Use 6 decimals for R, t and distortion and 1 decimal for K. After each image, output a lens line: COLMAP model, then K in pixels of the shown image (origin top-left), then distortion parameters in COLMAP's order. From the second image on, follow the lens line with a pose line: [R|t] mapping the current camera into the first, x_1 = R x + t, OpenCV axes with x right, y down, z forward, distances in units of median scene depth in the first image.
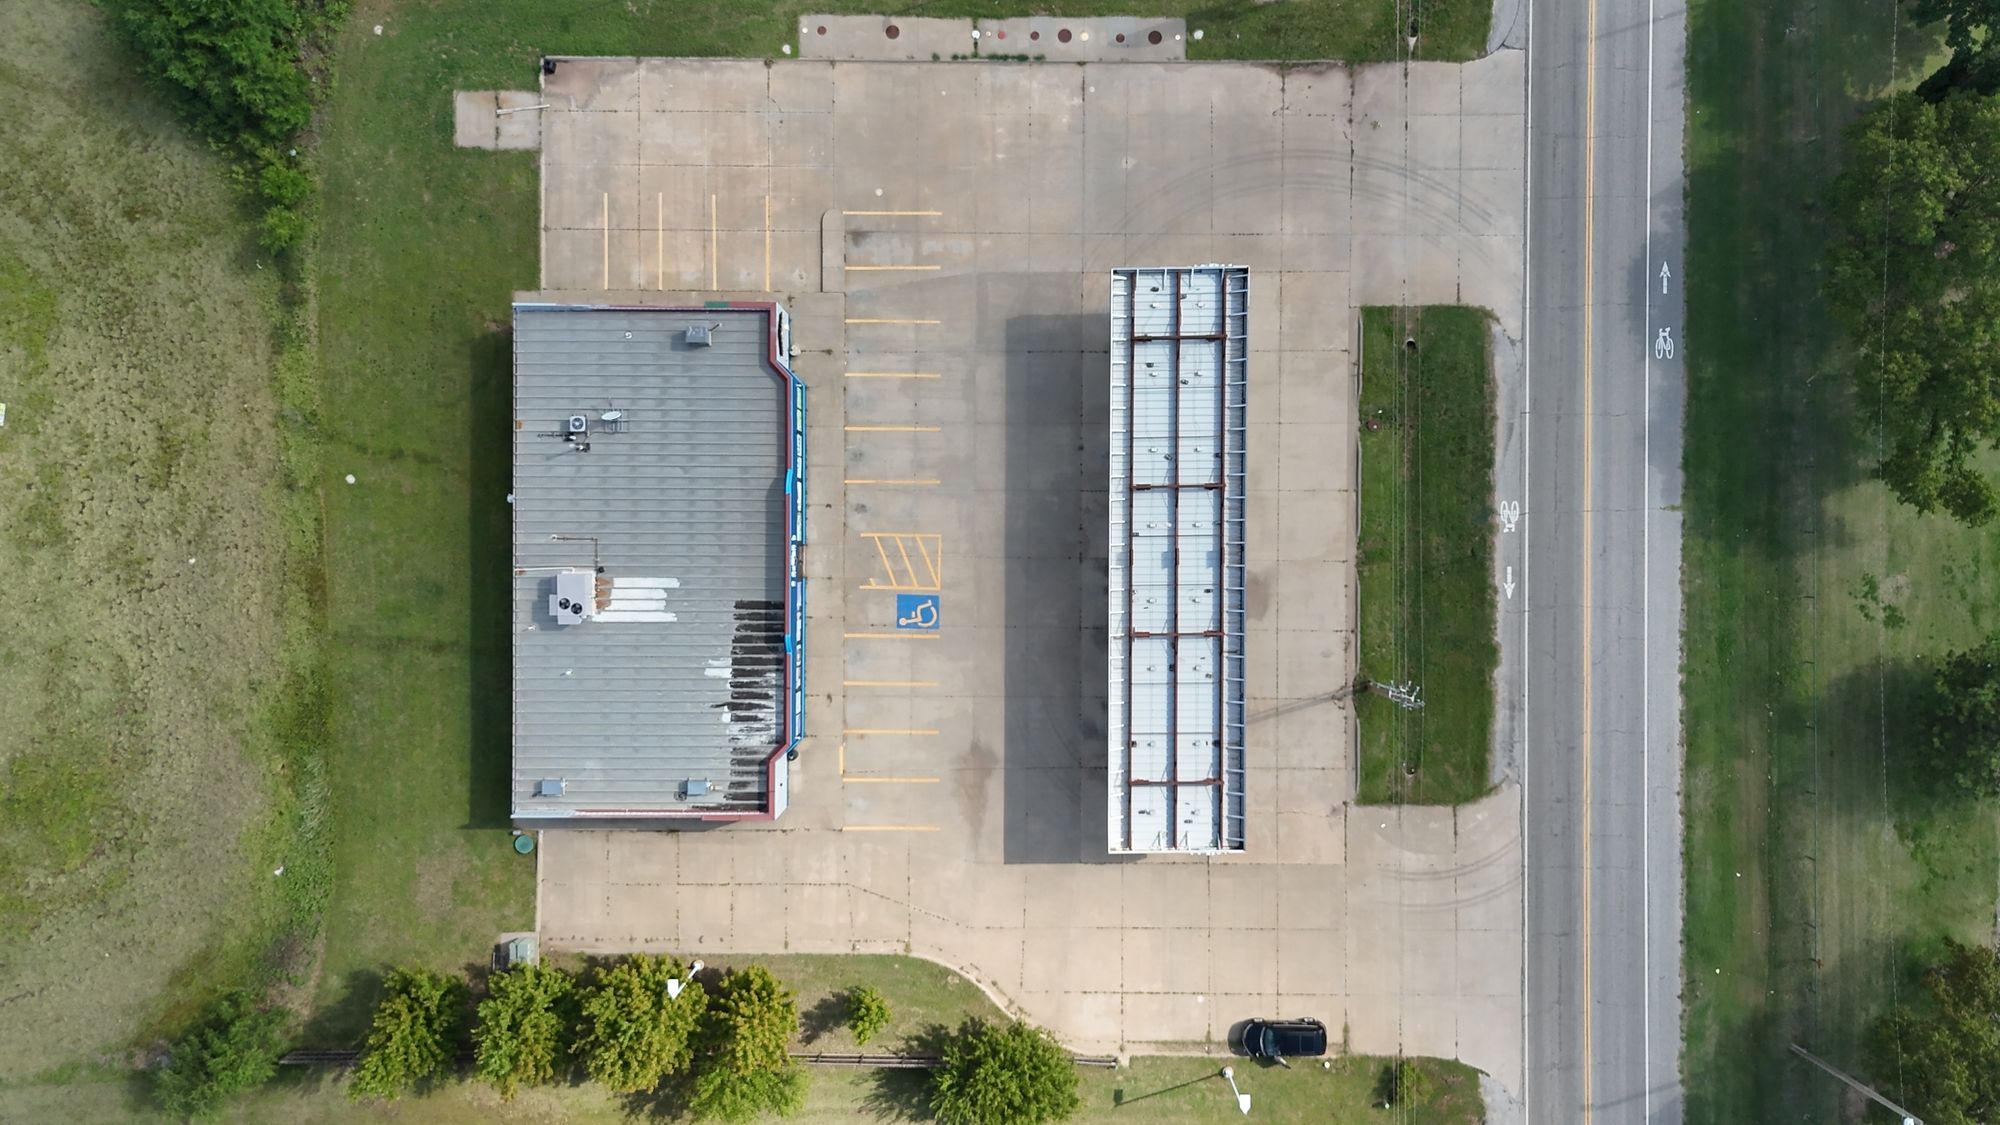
lens RADIAL K [[1480.5, 0, 1012.0], [0, 1480.5, 561.2], [0, 0, 1]] dist [0.079360, -0.087543]
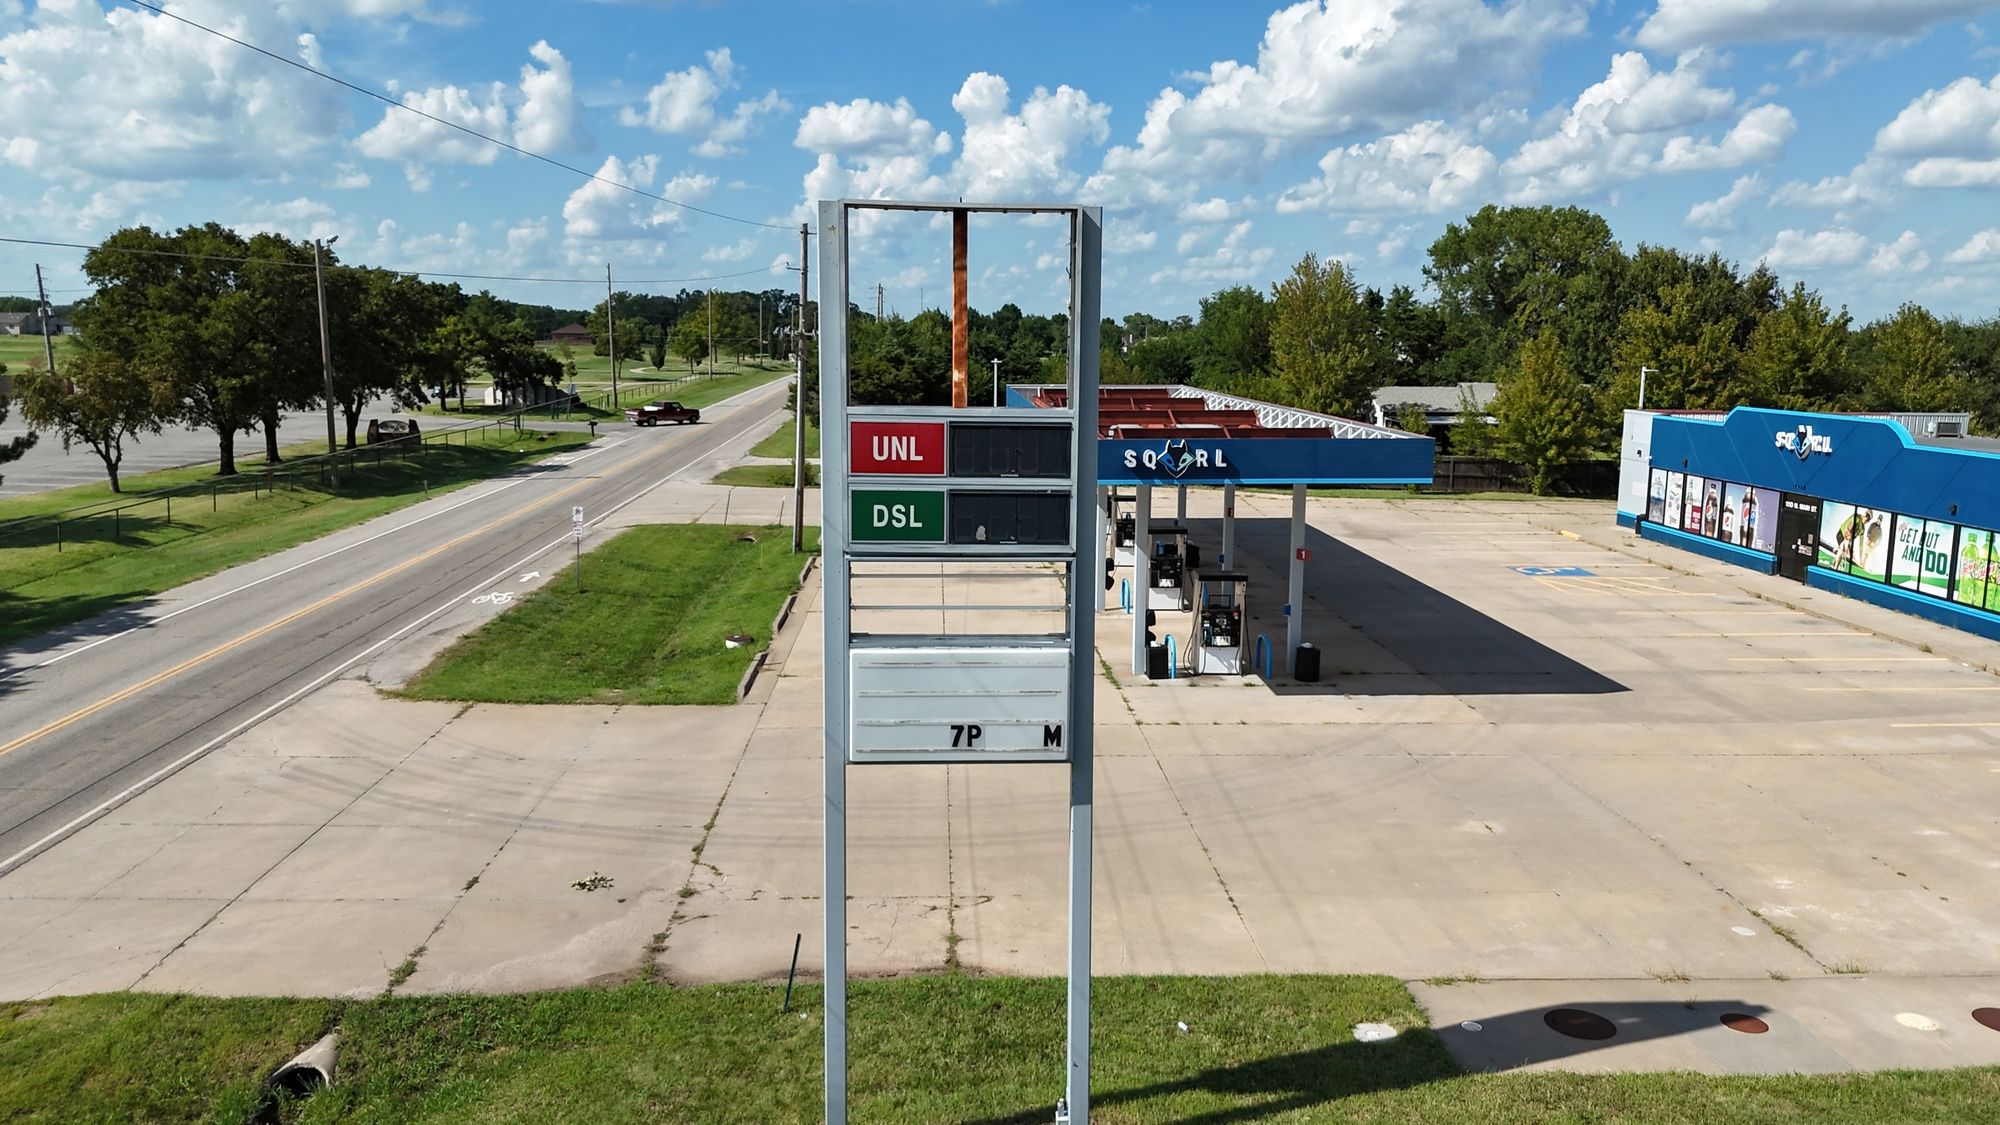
lens RADIAL K [[1480.5, 0, 996.9], [0, 1480.5, 558.7], [0, 0, 1]] dist [0.079360, -0.087543]
pose [[-0.998706, -0.001844, -0.050831, 0.187010], [-0.049907, -0.157453, 0.986265, -0.541178], [-0.009822, 0.987525, 0.157157, 0.904683]]
